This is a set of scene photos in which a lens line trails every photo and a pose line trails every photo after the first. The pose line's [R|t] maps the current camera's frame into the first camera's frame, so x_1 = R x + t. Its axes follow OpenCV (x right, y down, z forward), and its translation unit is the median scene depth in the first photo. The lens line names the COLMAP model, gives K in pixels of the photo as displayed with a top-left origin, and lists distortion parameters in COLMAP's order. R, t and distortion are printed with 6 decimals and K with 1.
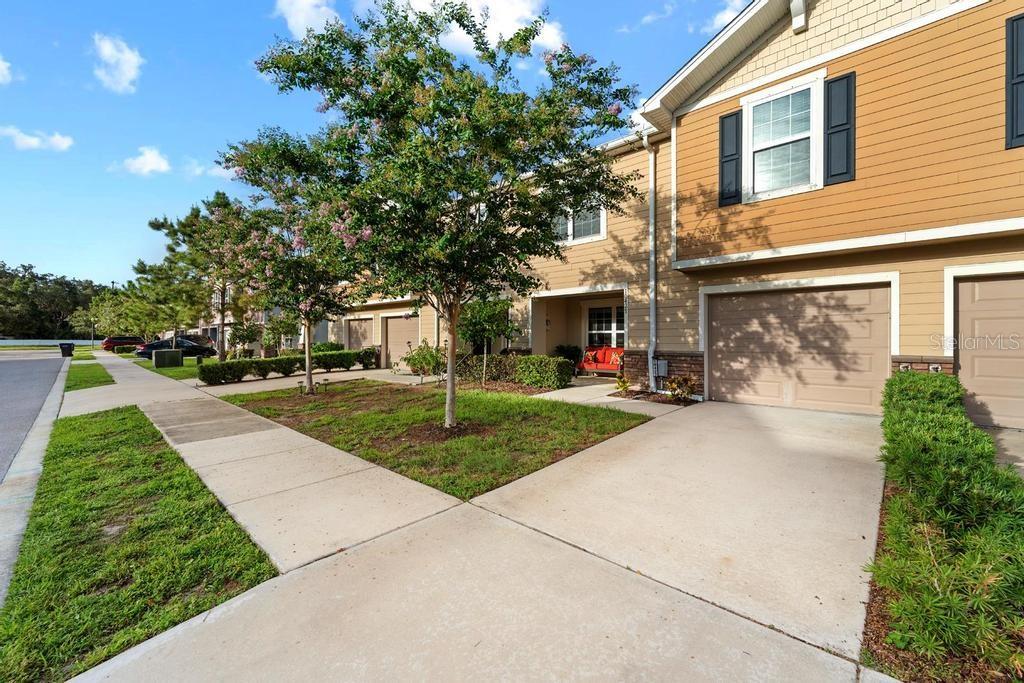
lens RADIAL K [[410.8, 0, 512.0], [0, 410.8, 341.5], [0, 0, 1]] dist [-0.000591, -0.000104]
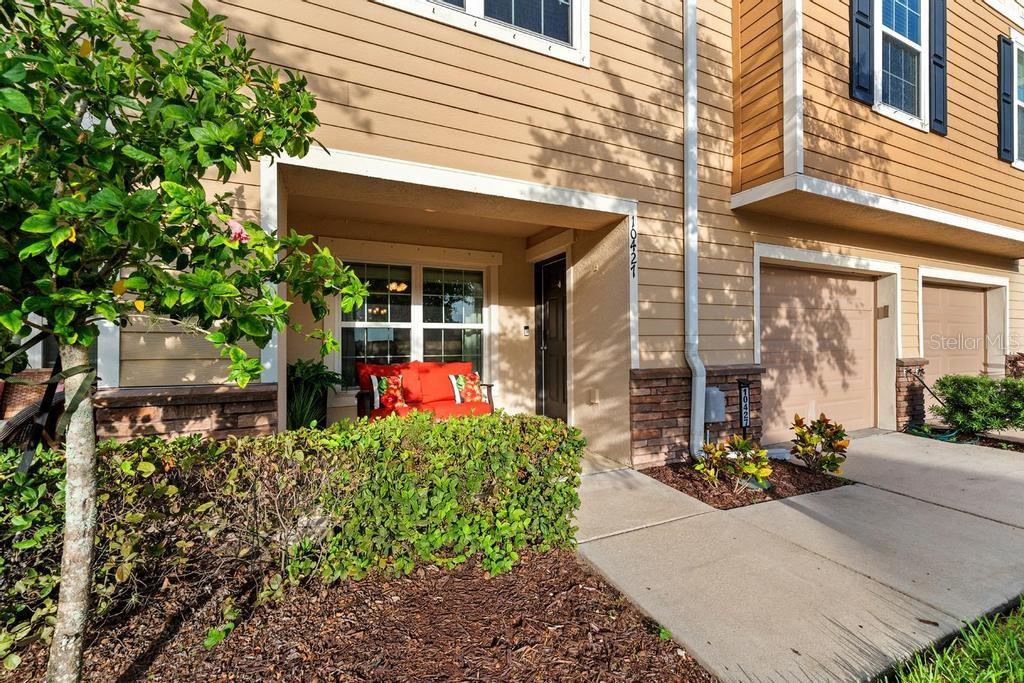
lens RADIAL K [[399.7, 0, 512.0], [0, 399.7, 341.5], [0, 0, 1]] dist [-0.000142, 0.000033]
pose [[0.377322, -0.012982, 0.925991, -0.139965], [0.016609, 0.999836, 0.007250, -0.011075], [-0.925933, 0.012644, 0.377476, 1.042114]]
